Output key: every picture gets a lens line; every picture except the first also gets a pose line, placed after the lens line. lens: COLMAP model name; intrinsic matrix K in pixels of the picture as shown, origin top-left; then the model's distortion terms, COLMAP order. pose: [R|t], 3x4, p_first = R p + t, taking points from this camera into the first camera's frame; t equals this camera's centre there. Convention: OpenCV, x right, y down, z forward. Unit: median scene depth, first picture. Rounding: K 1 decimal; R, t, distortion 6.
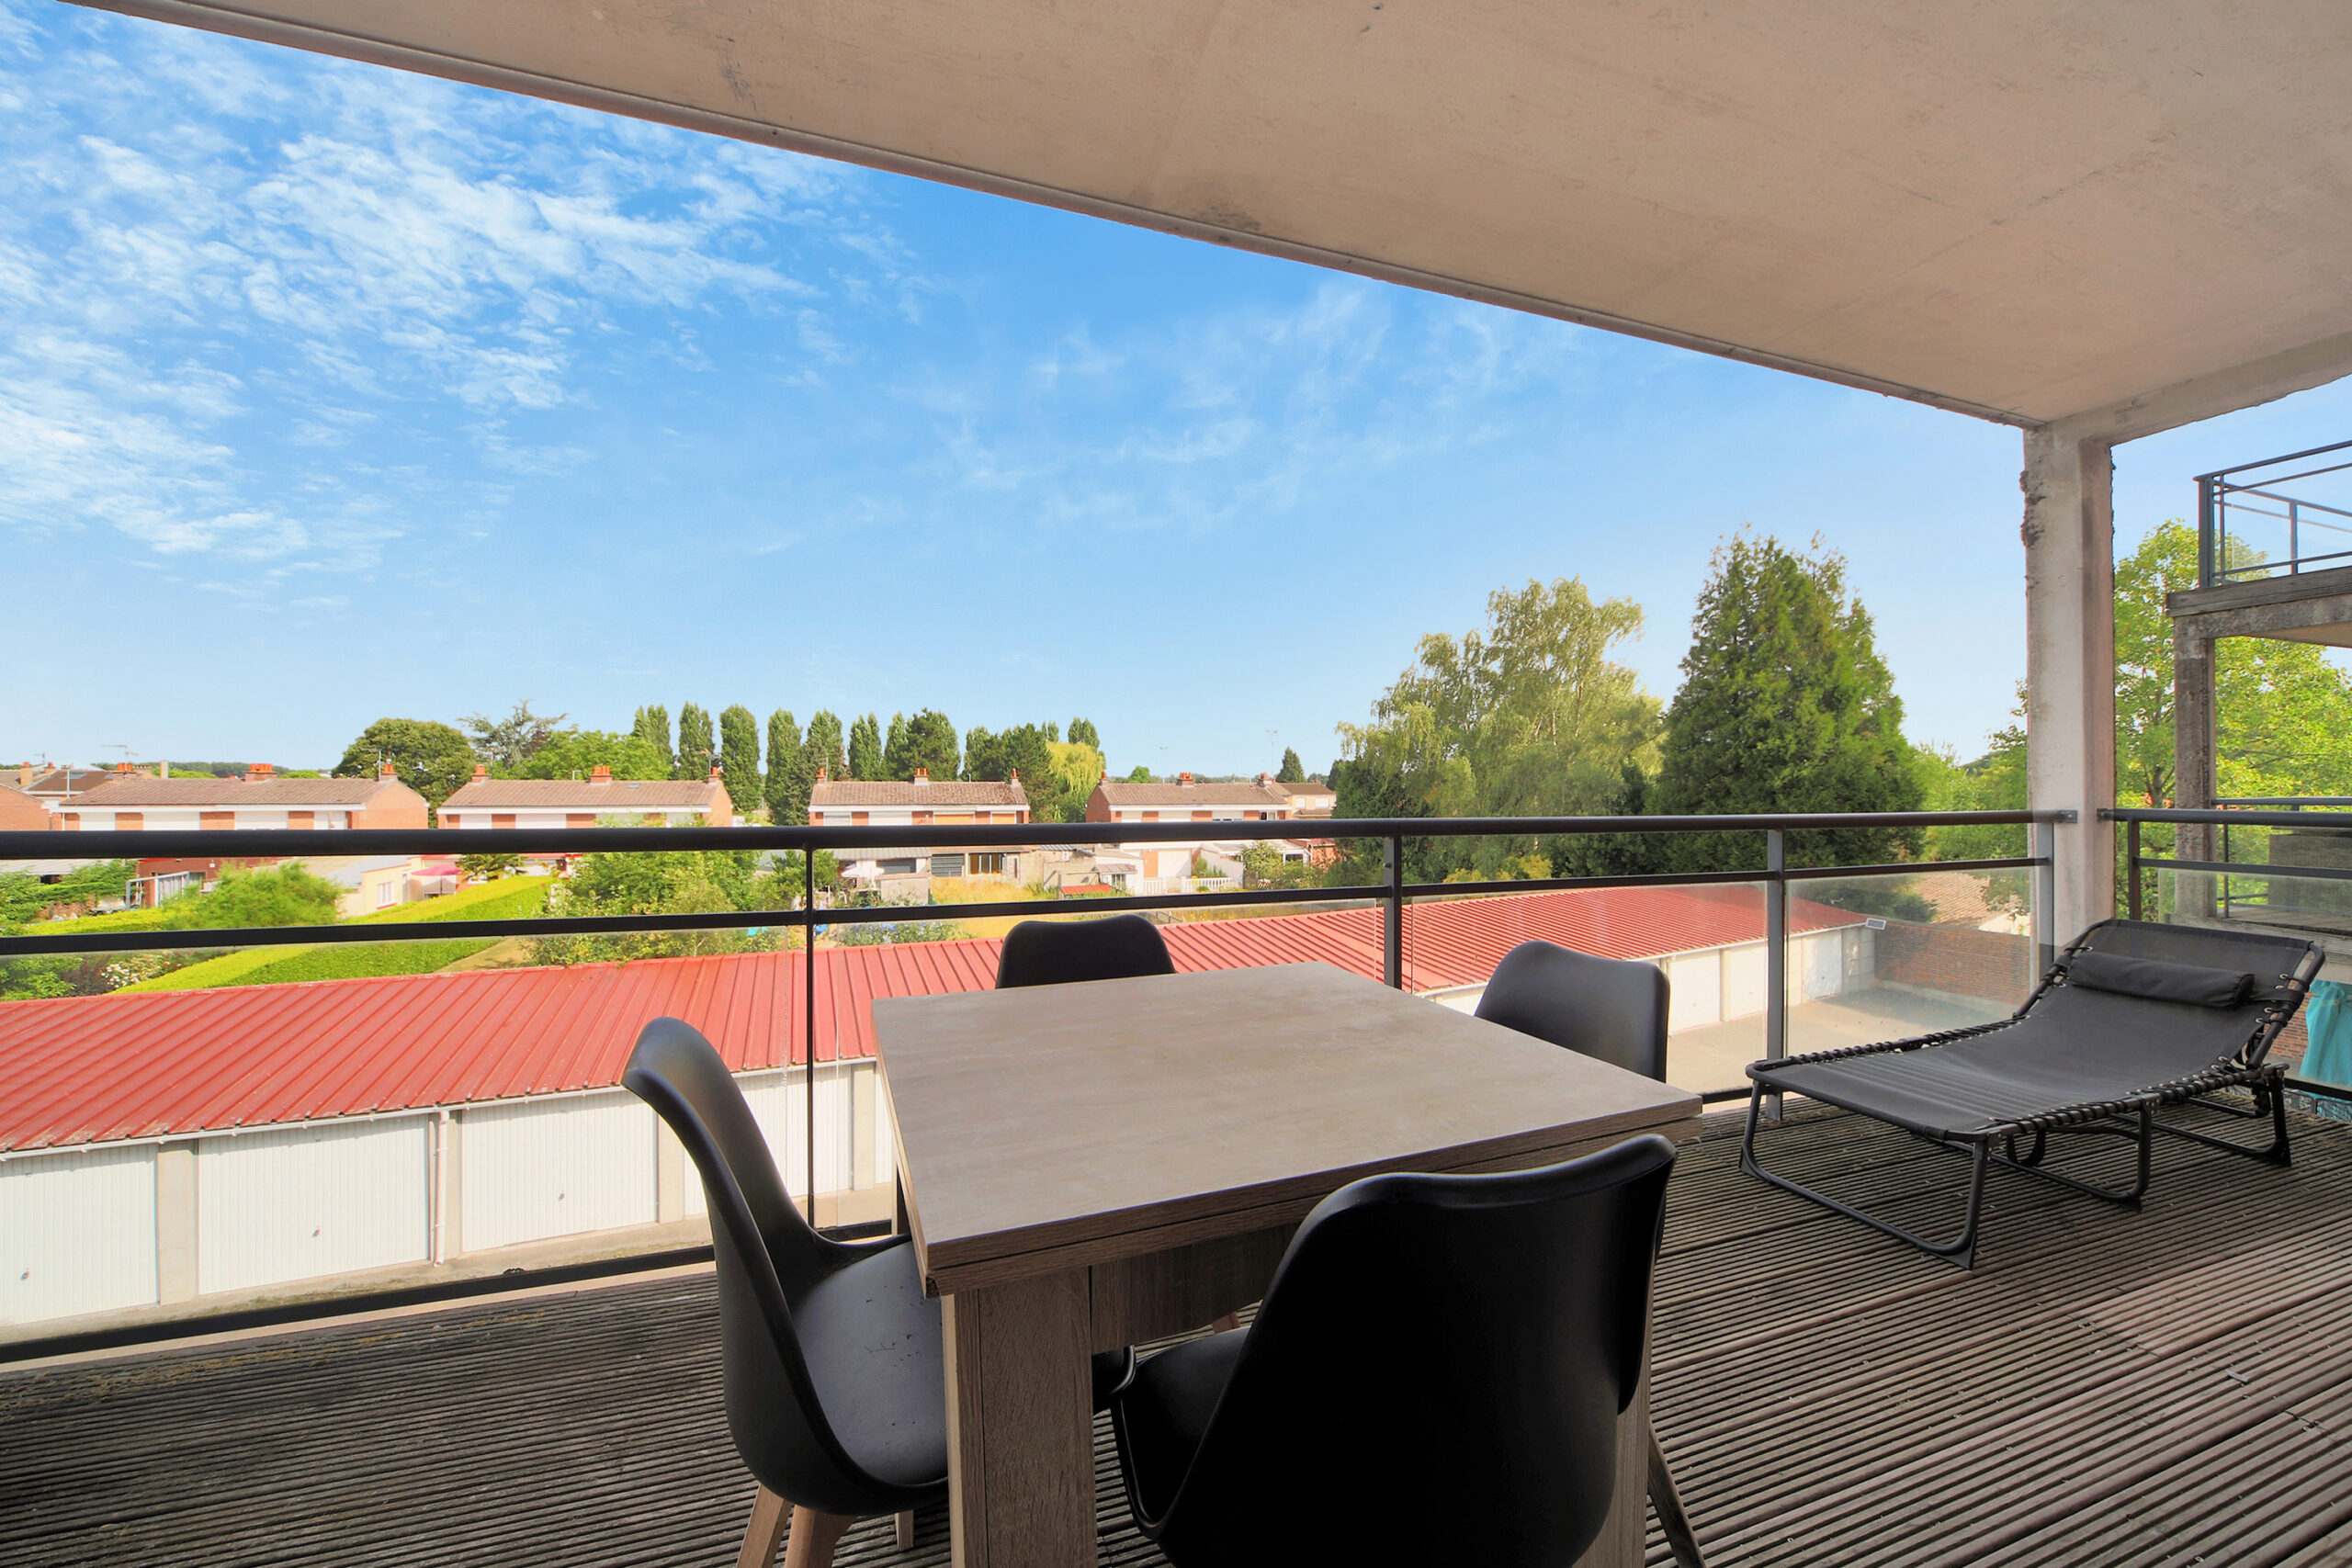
lens RADIAL K [[905.8, 0, 1172.3], [0, 905.8, 775.2], [0, 0, 1]] dist [-0.017199, 0.001704]
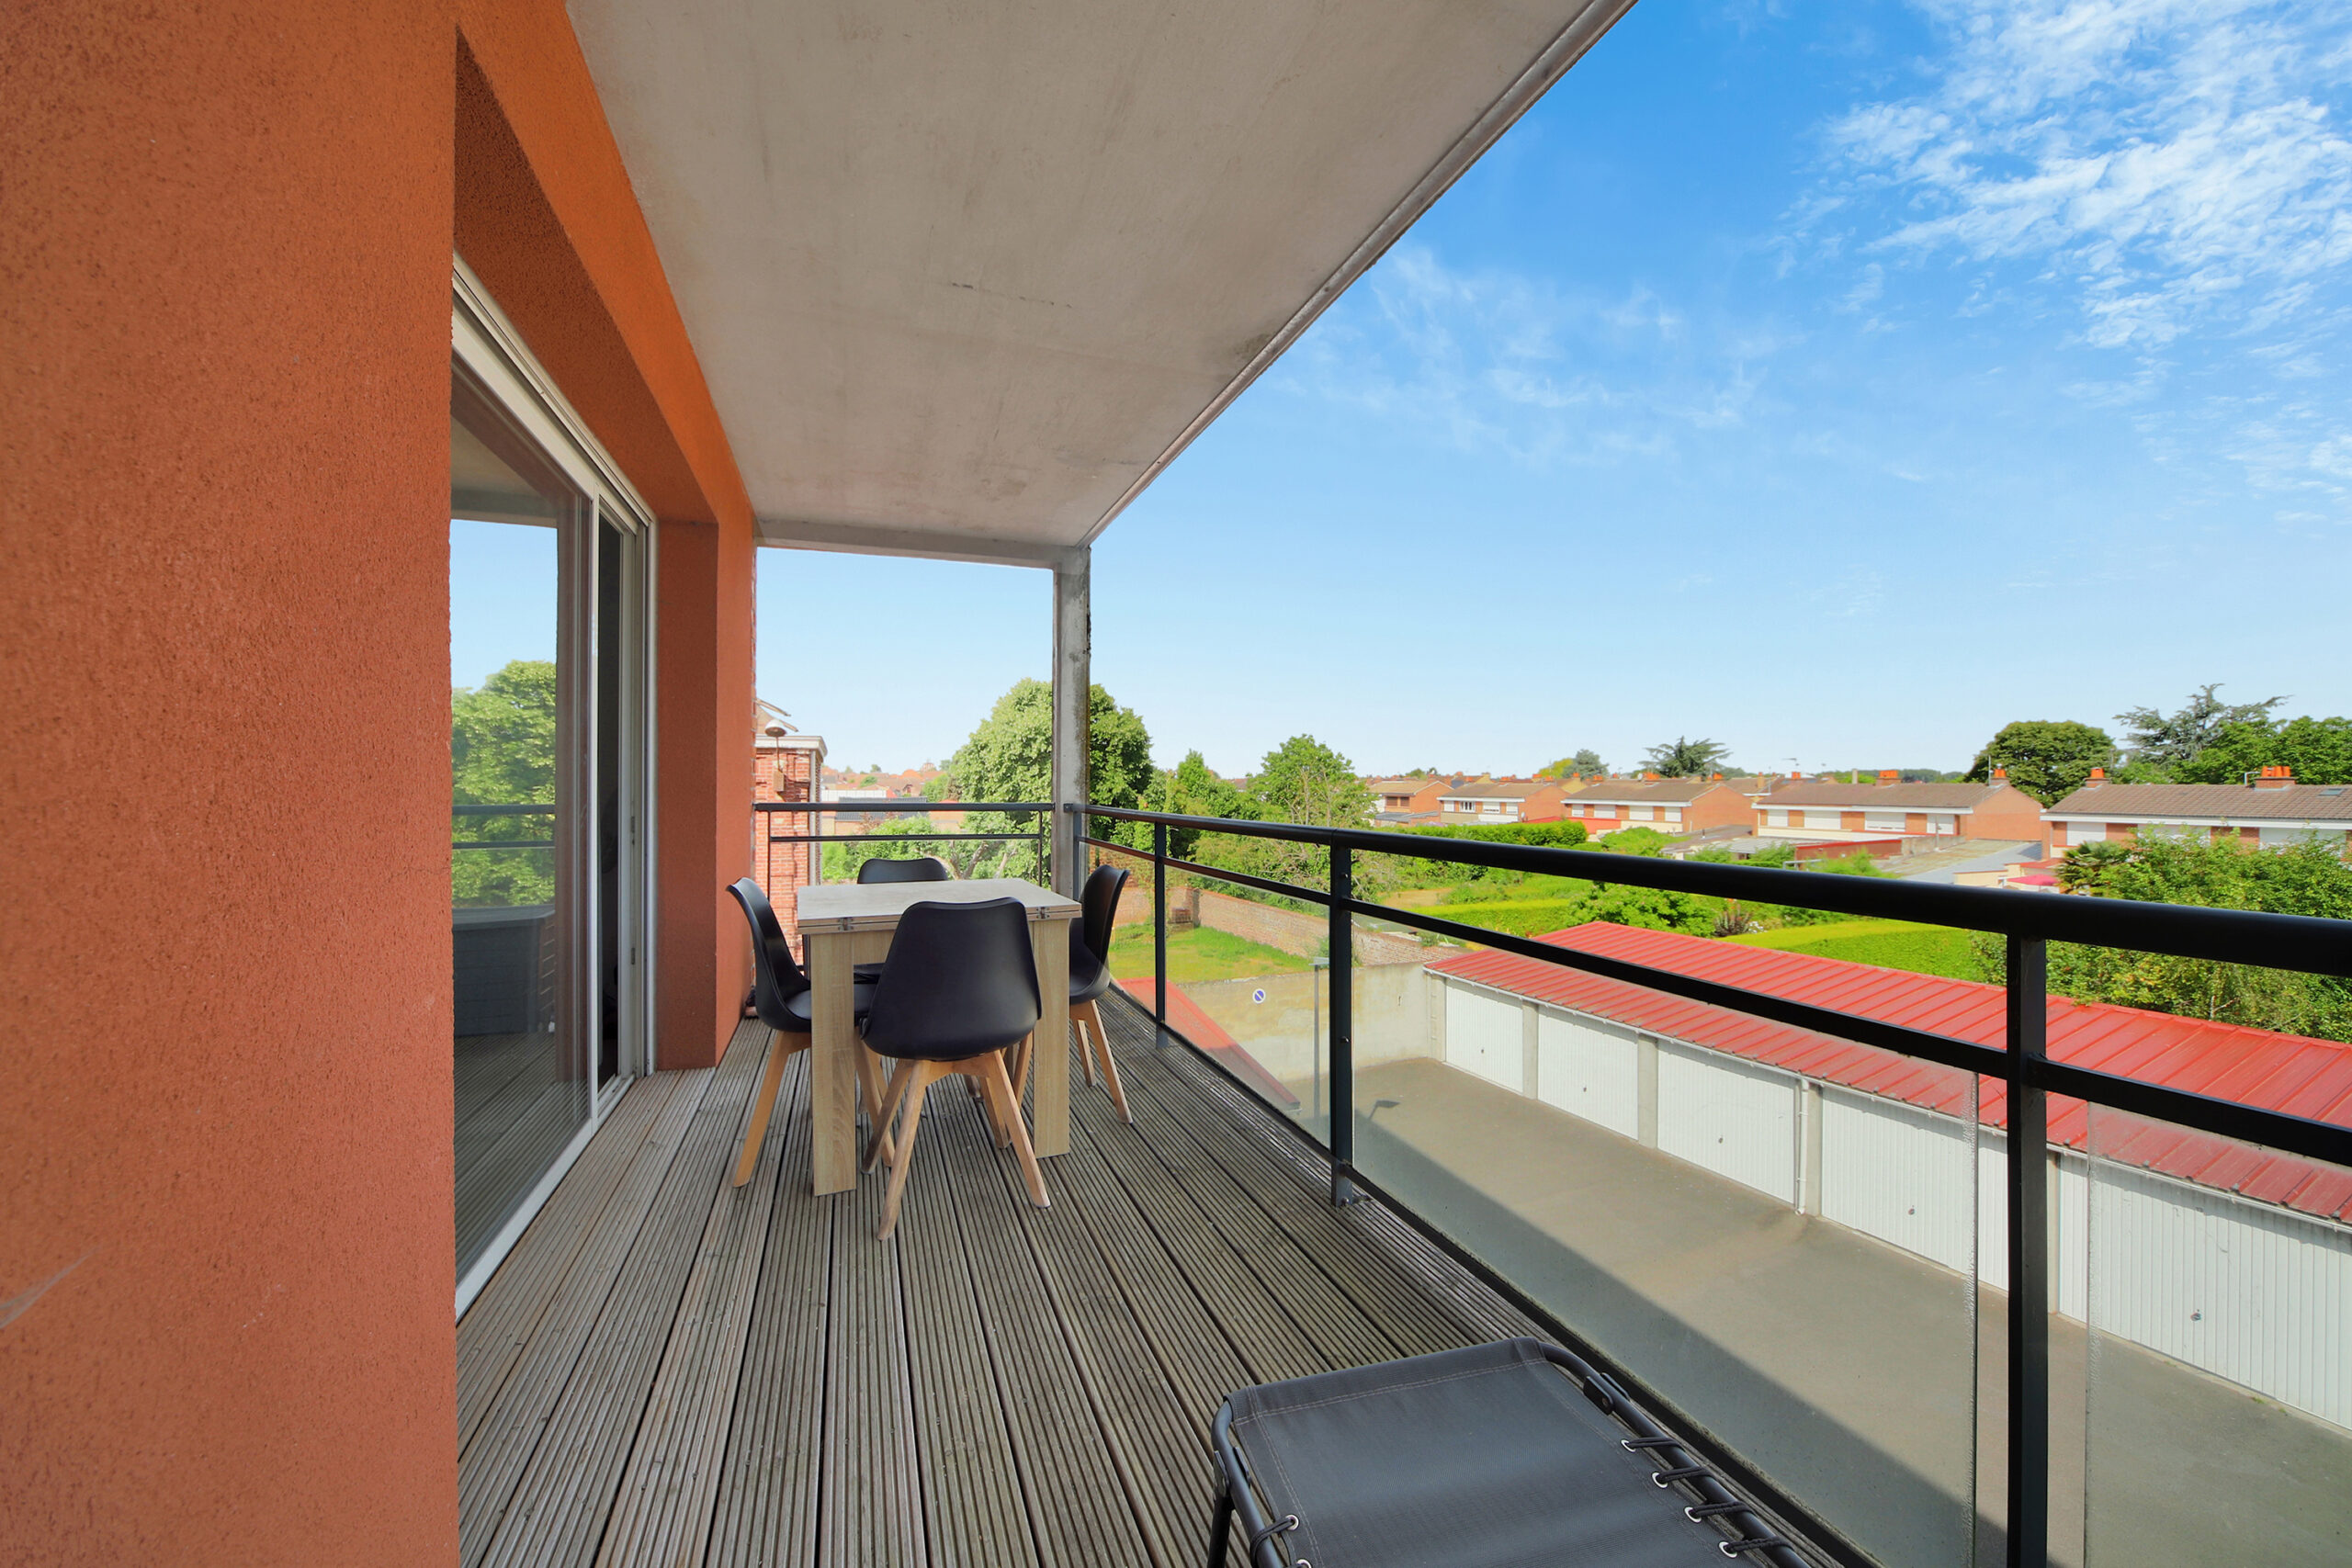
lens RADIAL K [[905.8, 0, 1164.4], [0, 905.8, 782.6], [0, 0, 1]] dist [-0.017199, 0.001704]
pose [[-0.019514, -0.002987, -0.999805, 0.315407], [0.006763, 0.999972, -0.003120, 0.000145], [0.999787, -0.006822, -0.019493, 0.212885]]
